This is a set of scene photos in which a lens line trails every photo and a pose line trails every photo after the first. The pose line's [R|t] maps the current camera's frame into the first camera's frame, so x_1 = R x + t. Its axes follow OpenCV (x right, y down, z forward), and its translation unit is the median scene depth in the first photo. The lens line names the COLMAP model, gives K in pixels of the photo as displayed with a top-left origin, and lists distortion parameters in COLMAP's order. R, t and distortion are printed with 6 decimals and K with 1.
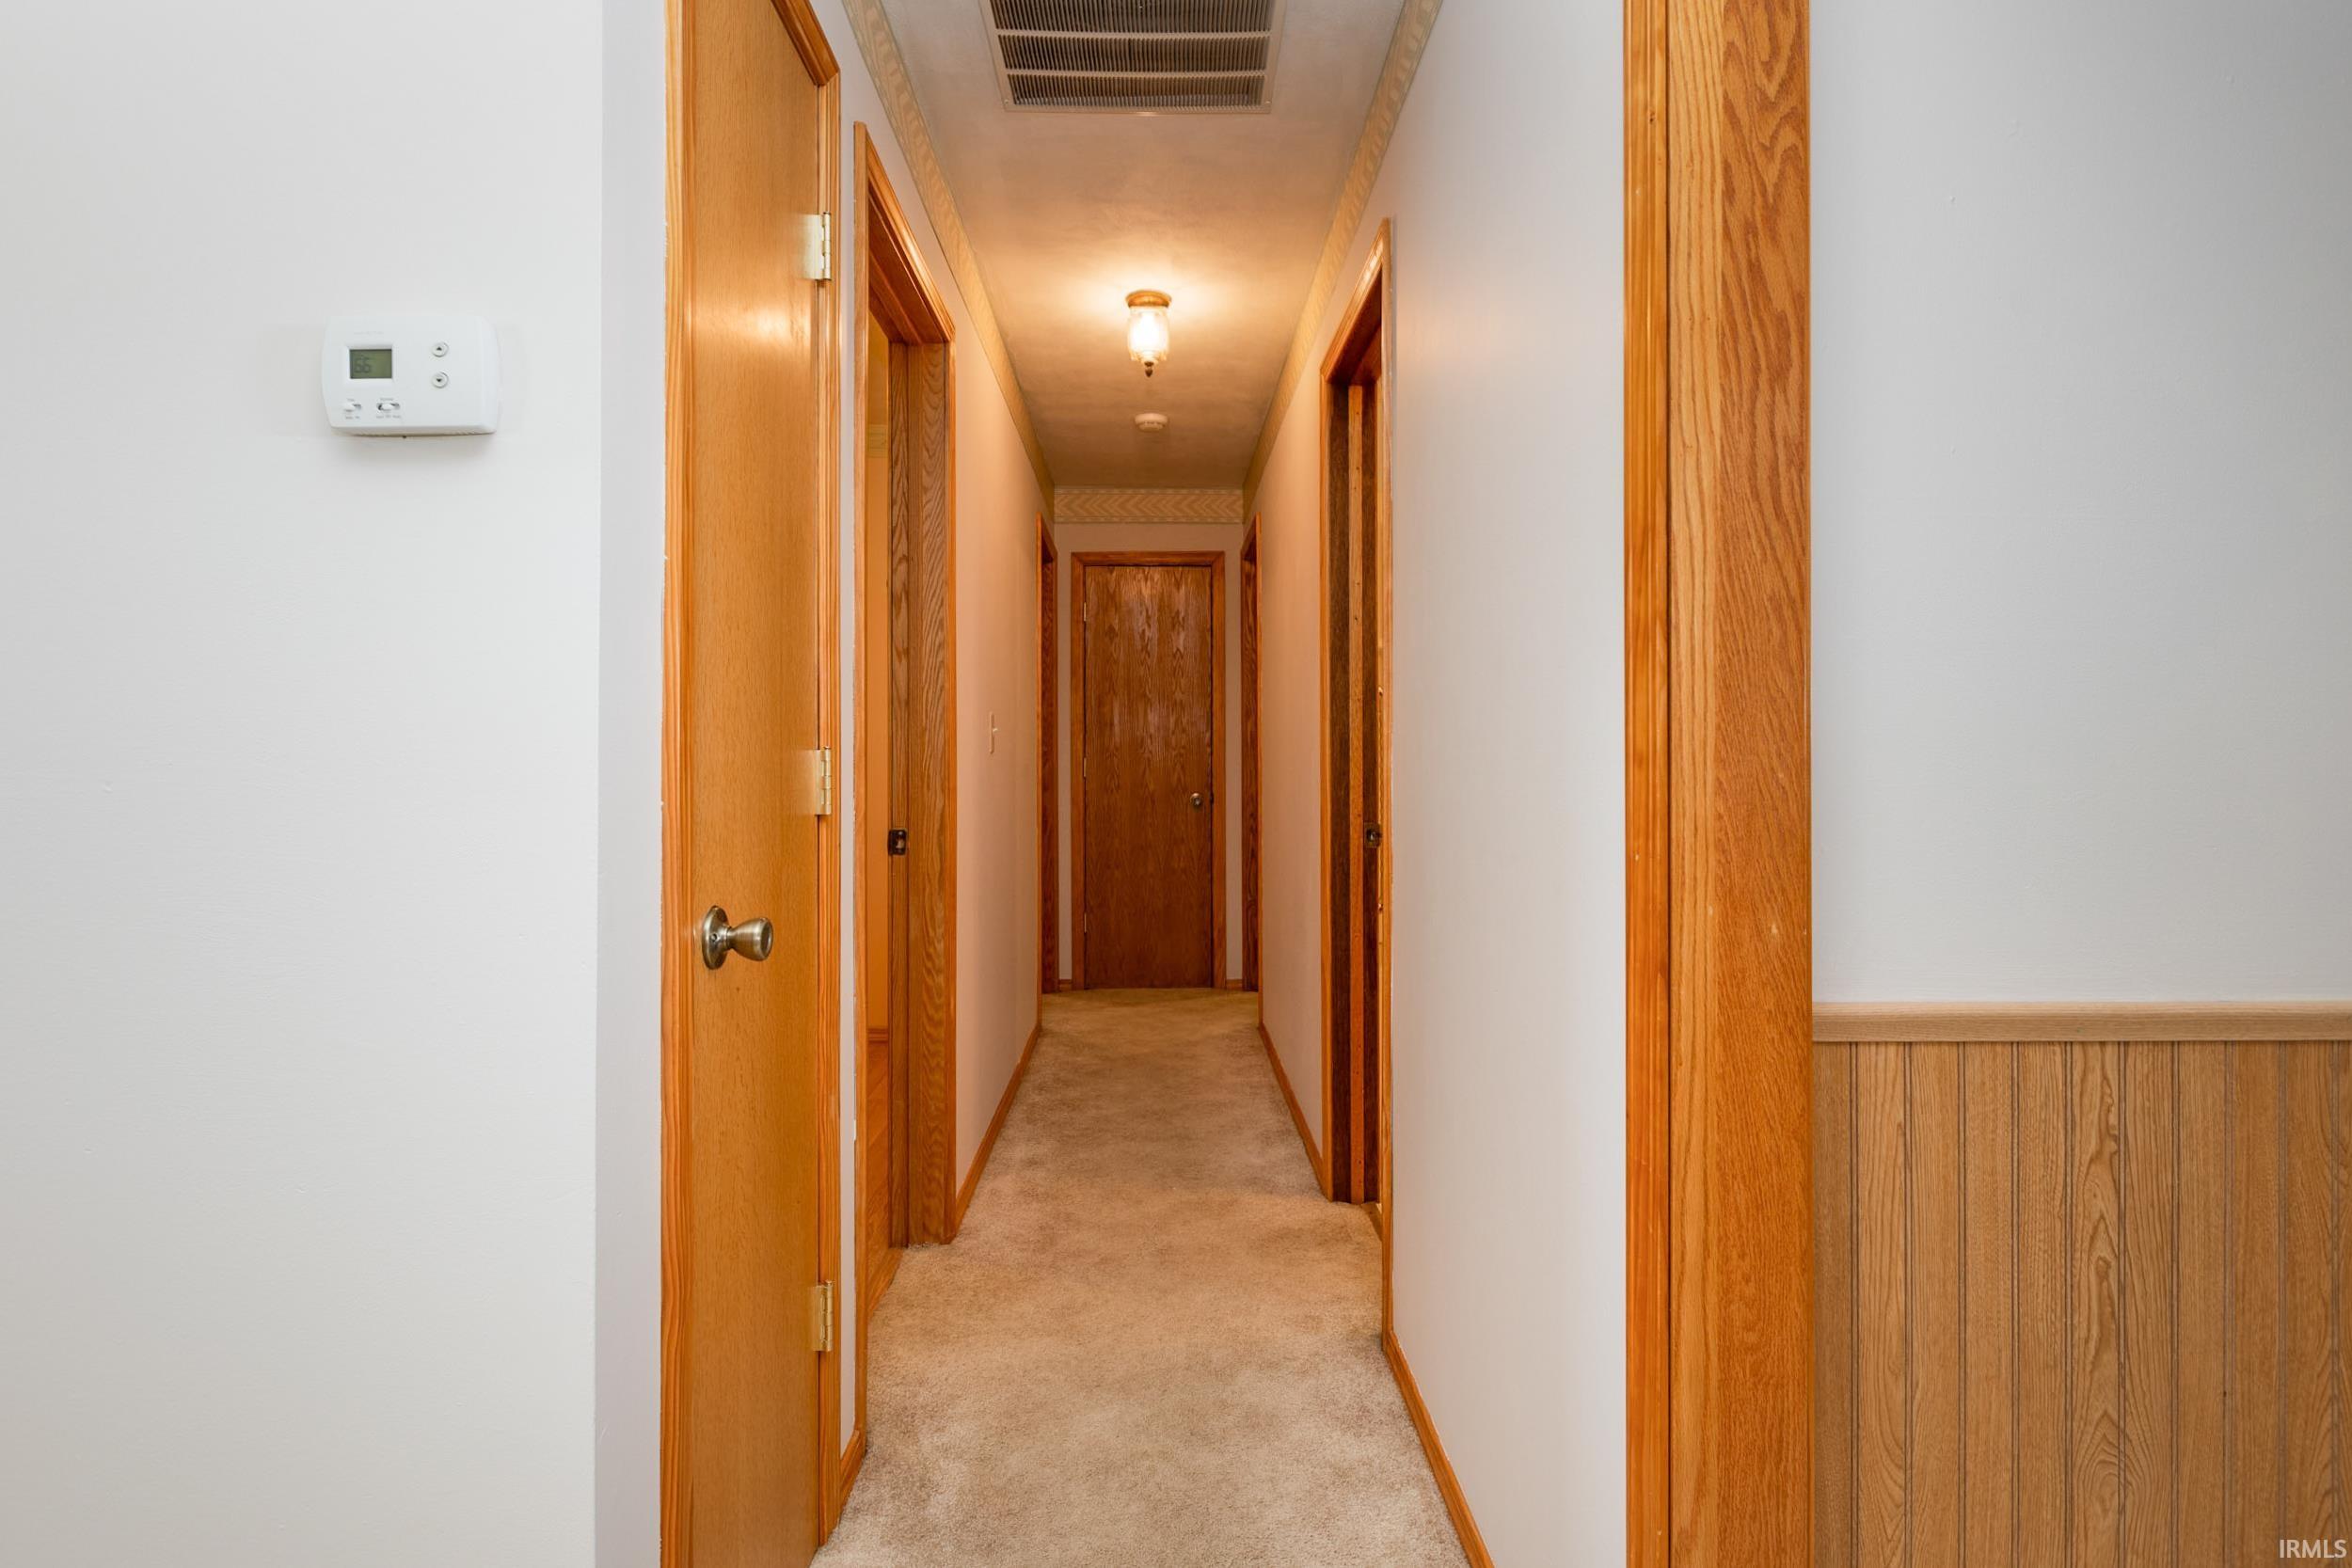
lens RADIAL K [[1201.7, 0, 1211.3], [0, 1201.7, 768.9], [0, 0, 1]] dist [-0.001630, -0.001043]
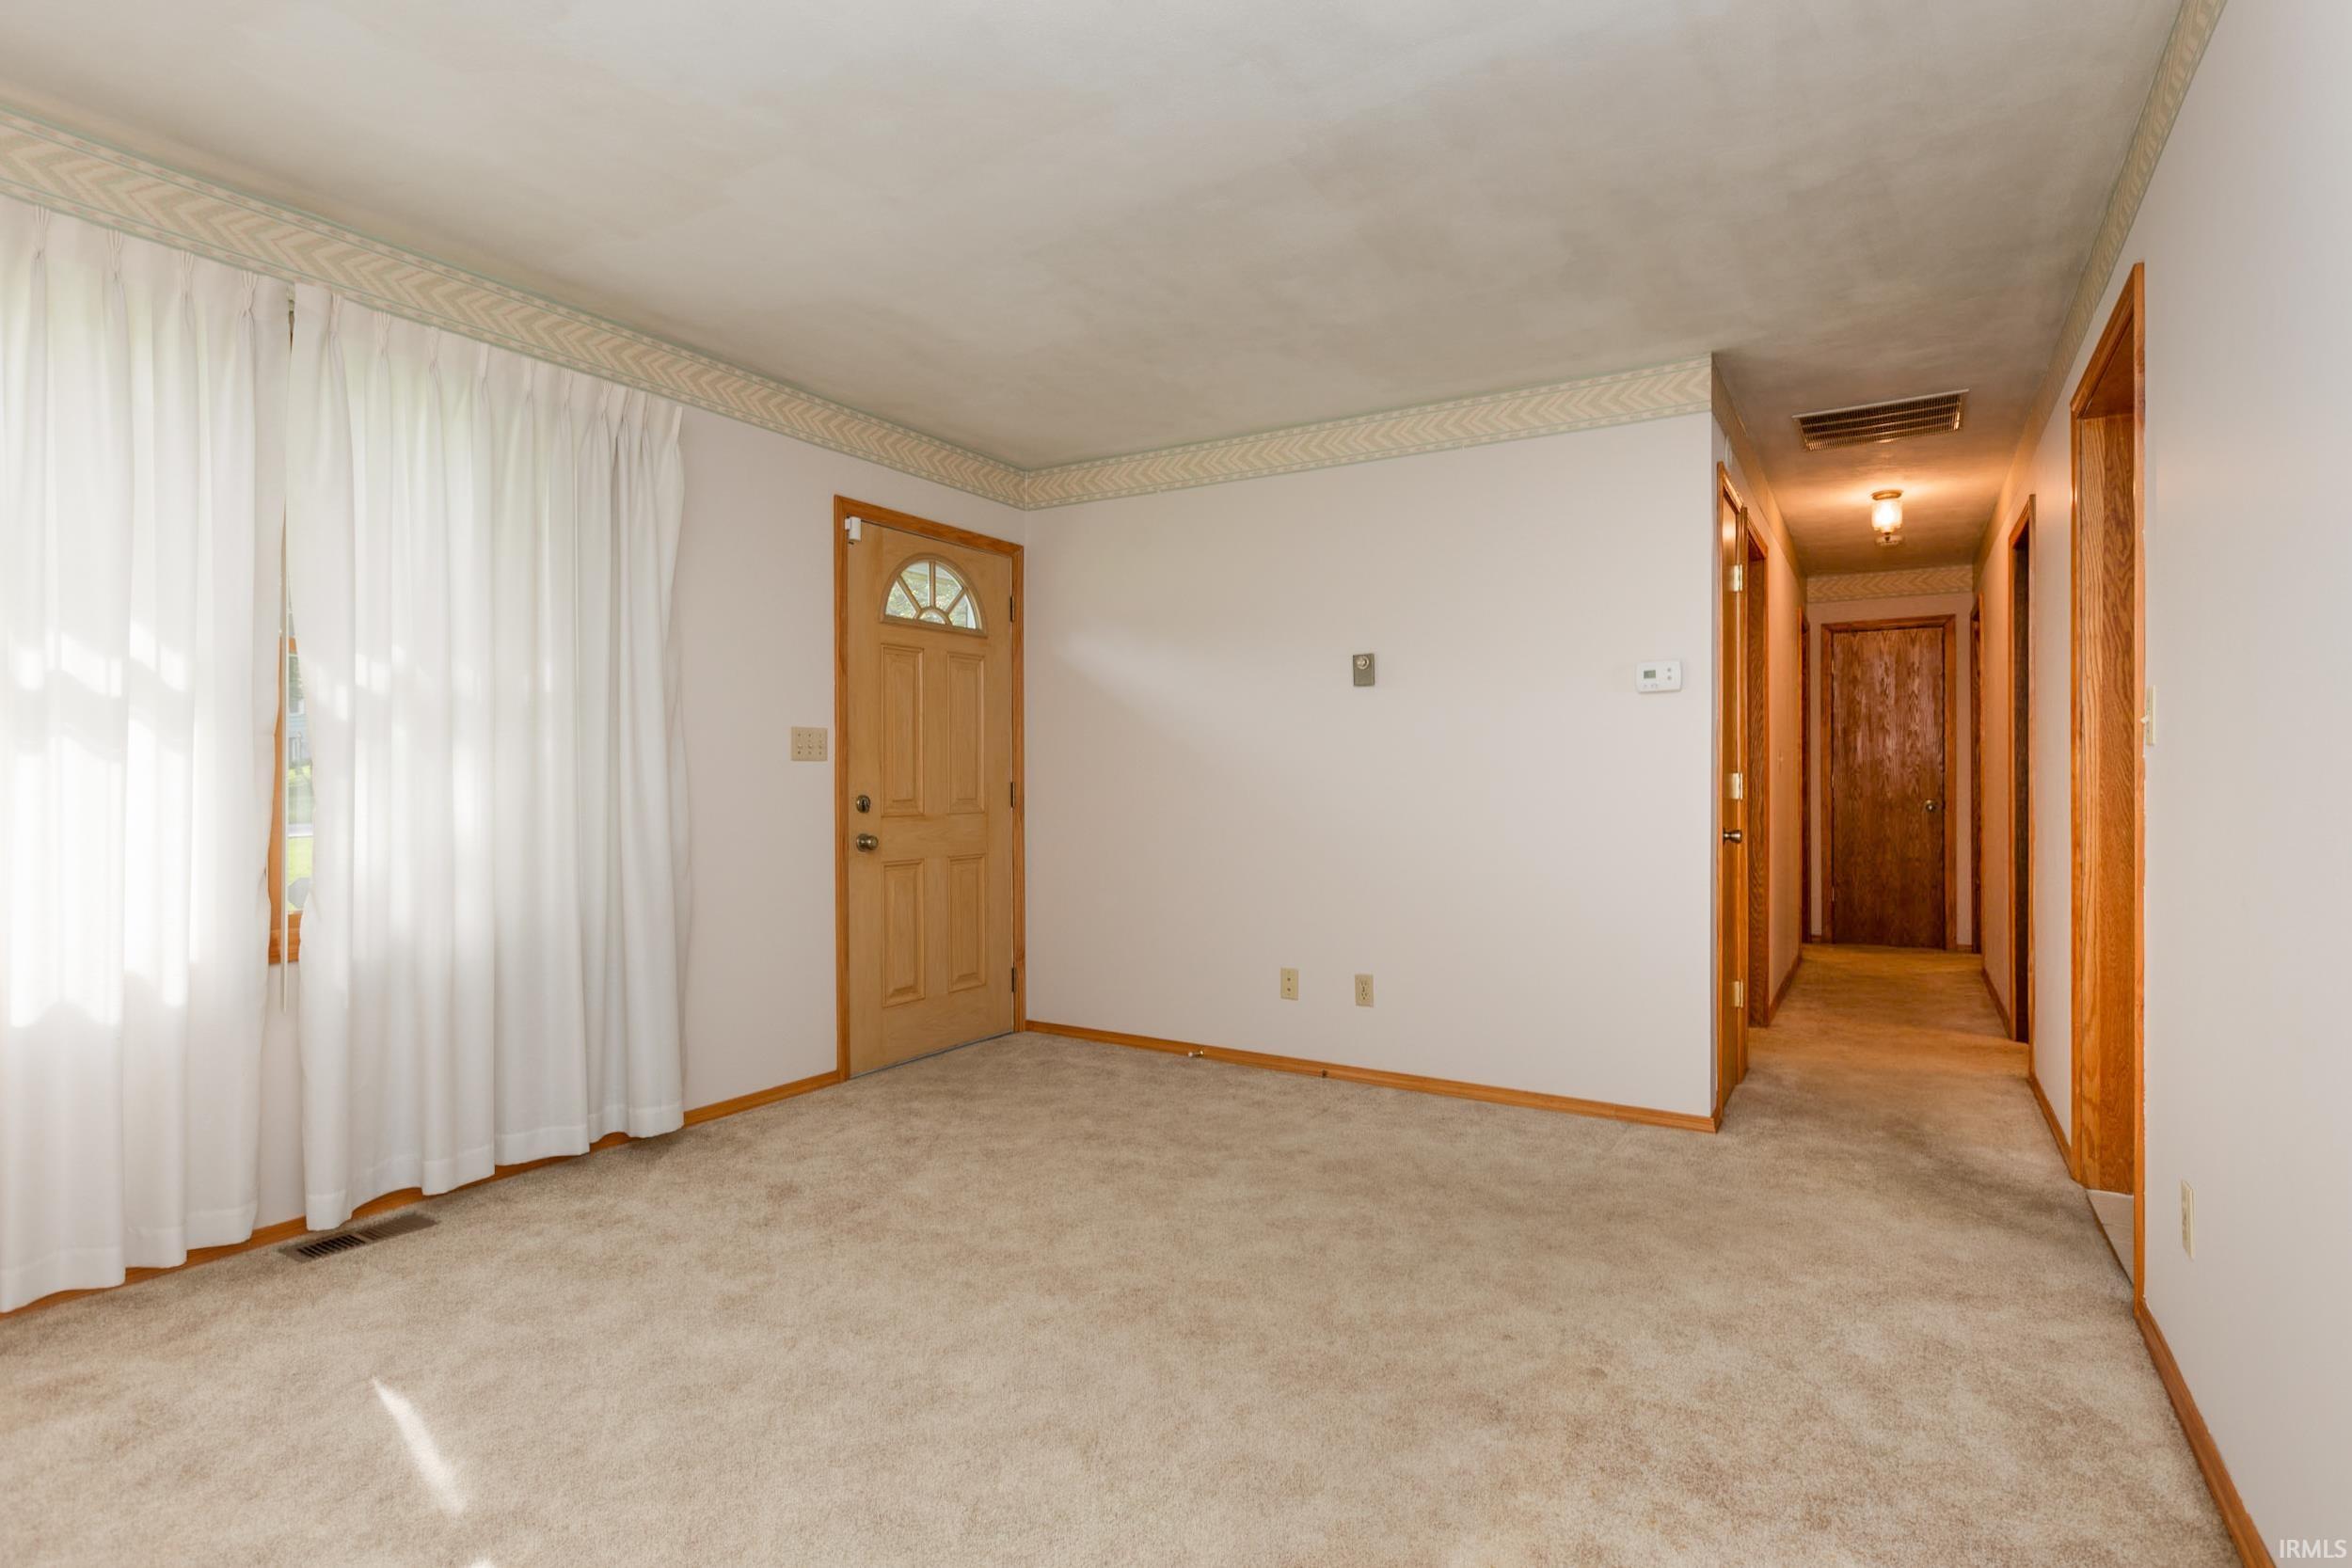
lens RADIAL K [[1173.2, 0, 1181.3], [0, 1173.2, 781.0], [0, 0, 1]] dist [0.000056, 0.000001]
pose [[0.828840, 0.000246, -0.559485, 0.028831], [-0.001156, 0.999999, -0.001273, 0.001500], [0.559484, 0.001702, 0.828839, -0.549847]]
